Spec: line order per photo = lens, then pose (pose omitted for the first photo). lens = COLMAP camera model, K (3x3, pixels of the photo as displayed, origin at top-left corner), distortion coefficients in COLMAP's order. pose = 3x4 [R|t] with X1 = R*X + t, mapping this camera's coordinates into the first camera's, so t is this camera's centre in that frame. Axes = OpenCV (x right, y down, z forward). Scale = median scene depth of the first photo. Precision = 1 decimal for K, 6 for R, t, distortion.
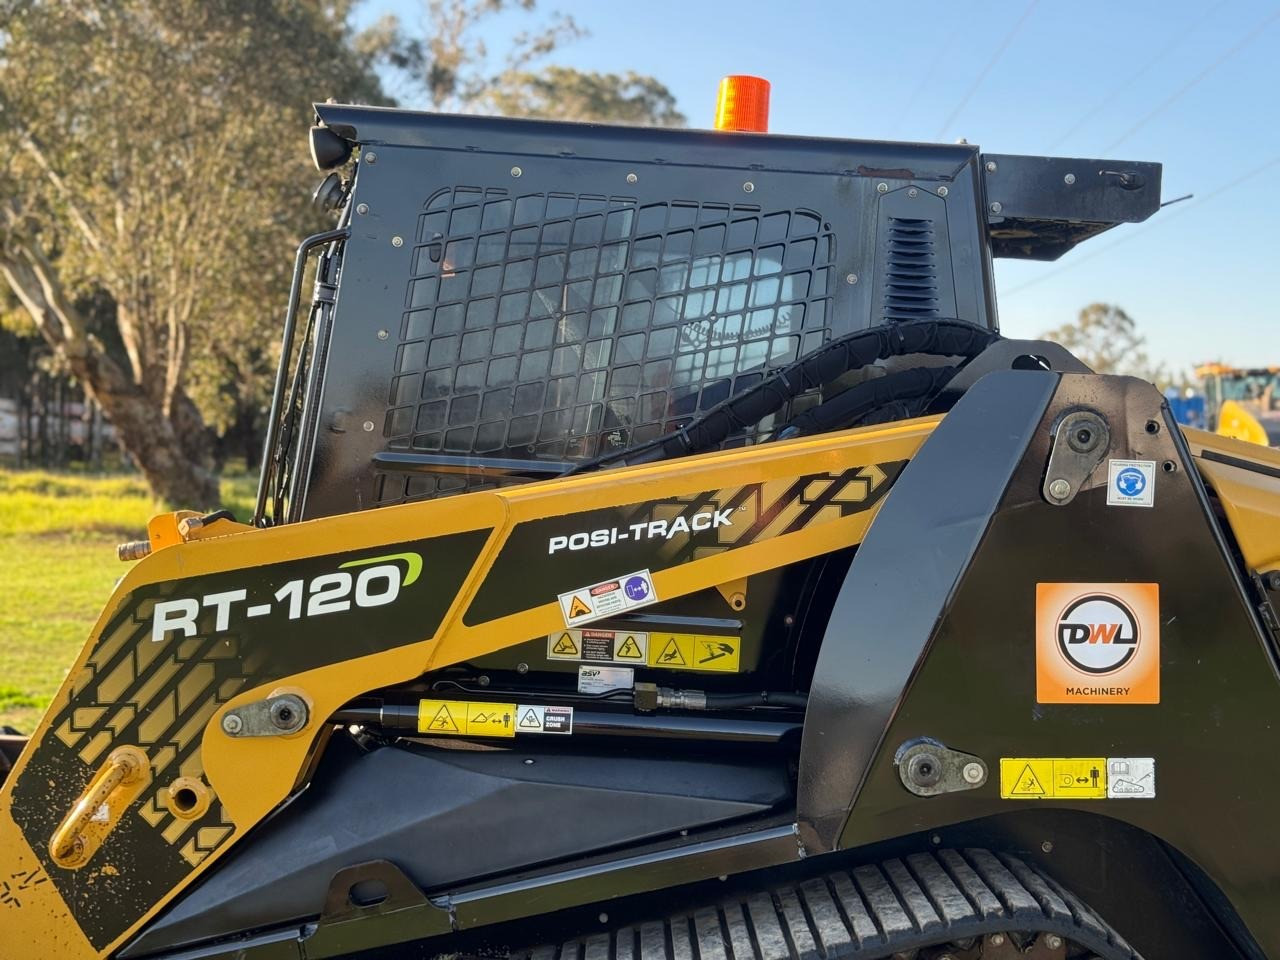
lens RADIAL K [[1808.6, 0, 632.7], [0, 1808.6, 472.6], [0, 0, 1]] dist [0.122271, 0.000000]
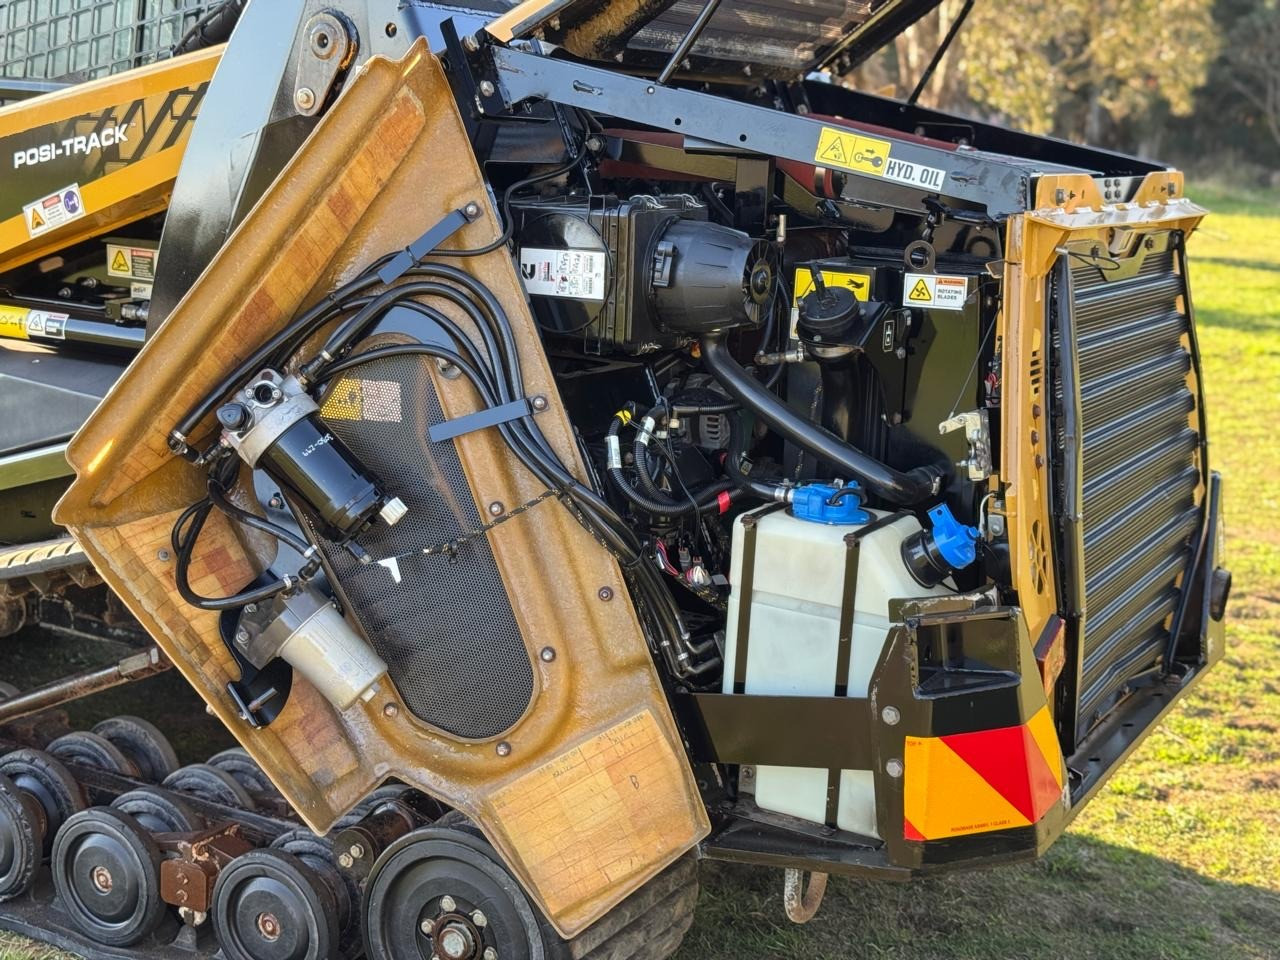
lens RADIAL K [[1808.6, 0, 634.2], [0, 1808.6, 488.3], [0, 0, 1]] dist [0.122271, 0.000000]
pose [[0.872020, 0.089239, -0.481266, 0.822531], [-0.009815, 0.986230, 0.165088, 0.048584], [0.489371, -0.139237, 0.860888, 0.210828]]
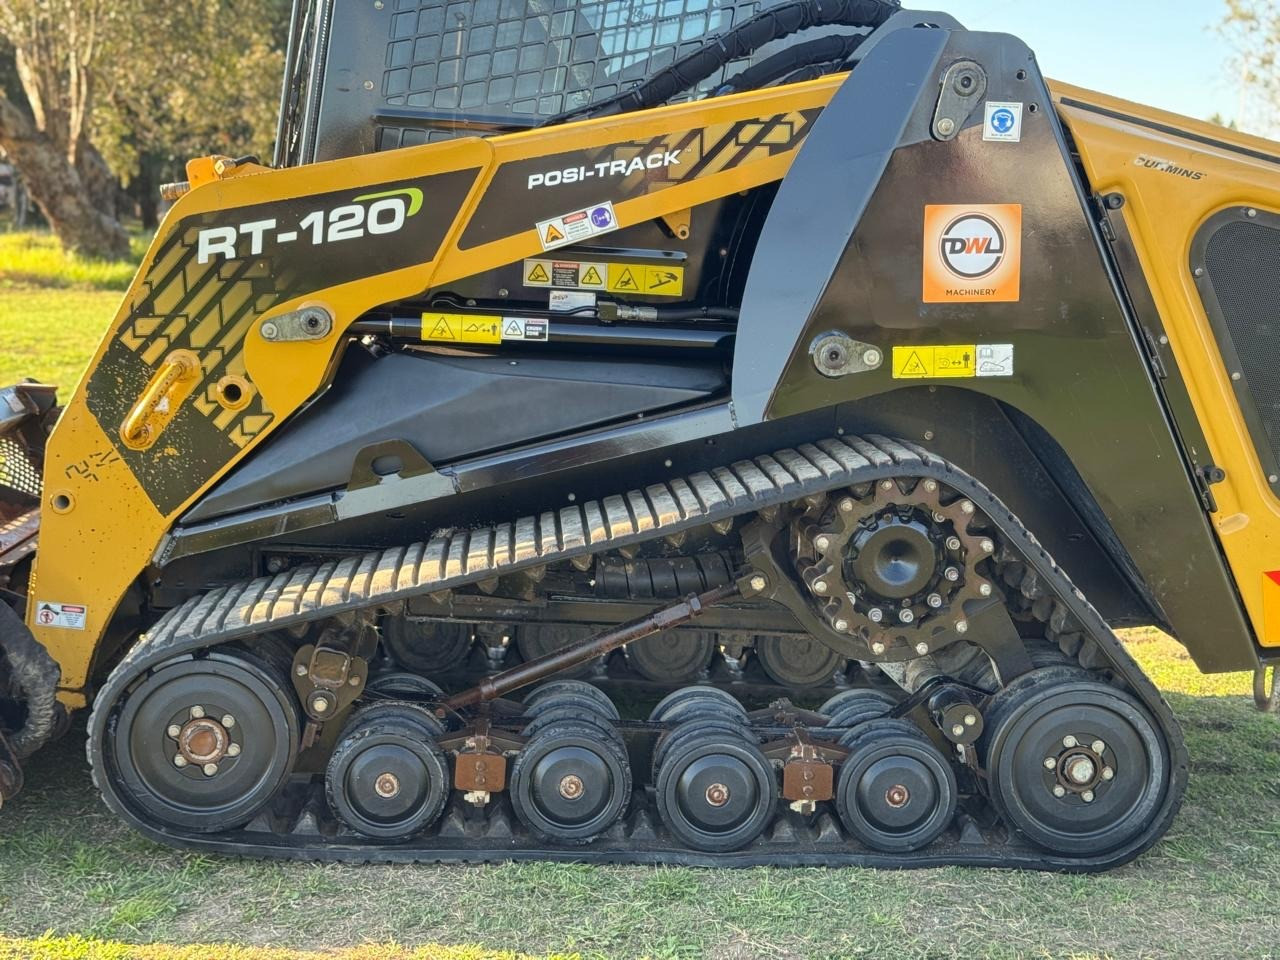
lens RADIAL K [[1808.6, 0, 631.7], [0, 1808.6, 476.5], [0, 0, 1]] dist [0.122271, 0.000000]
pose [[0.998545, -0.010510, 0.052894, -0.043485], [0.003625, 0.991689, 0.128607, 0.079894], [-0.053806, -0.128228, 0.990284, -0.230273]]
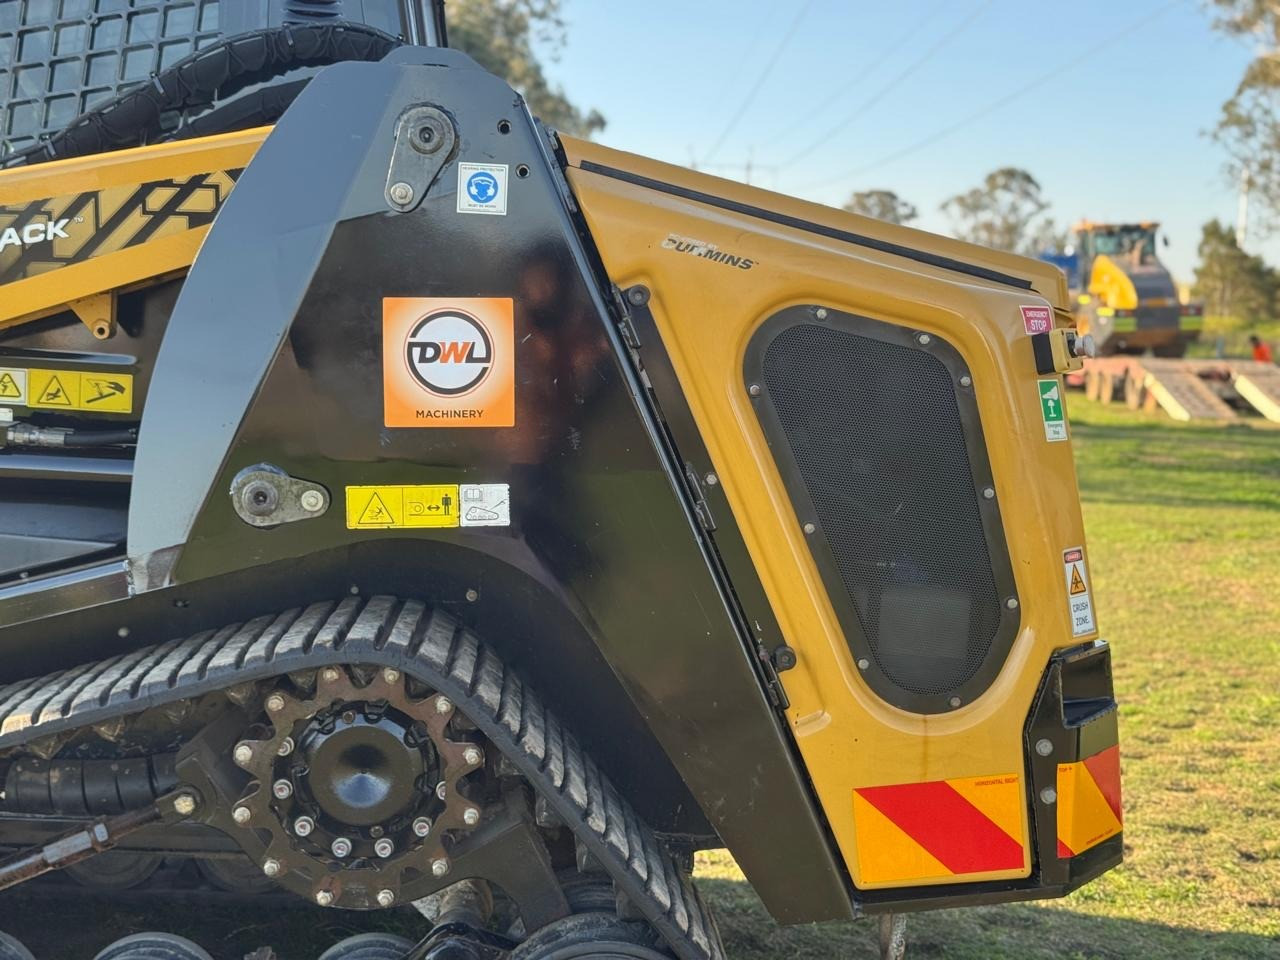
lens RADIAL K [[1808.6, 0, 647.9], [0, 1808.6, 486.2], [0, 0, 1]] dist [0.122271, 0.000000]
pose [[0.998605, -0.003368, 0.052700, 0.292611], [-0.000882, 0.996762, 0.080407, 0.078046], [-0.052800, -0.080341, 0.995368, 0.063897]]
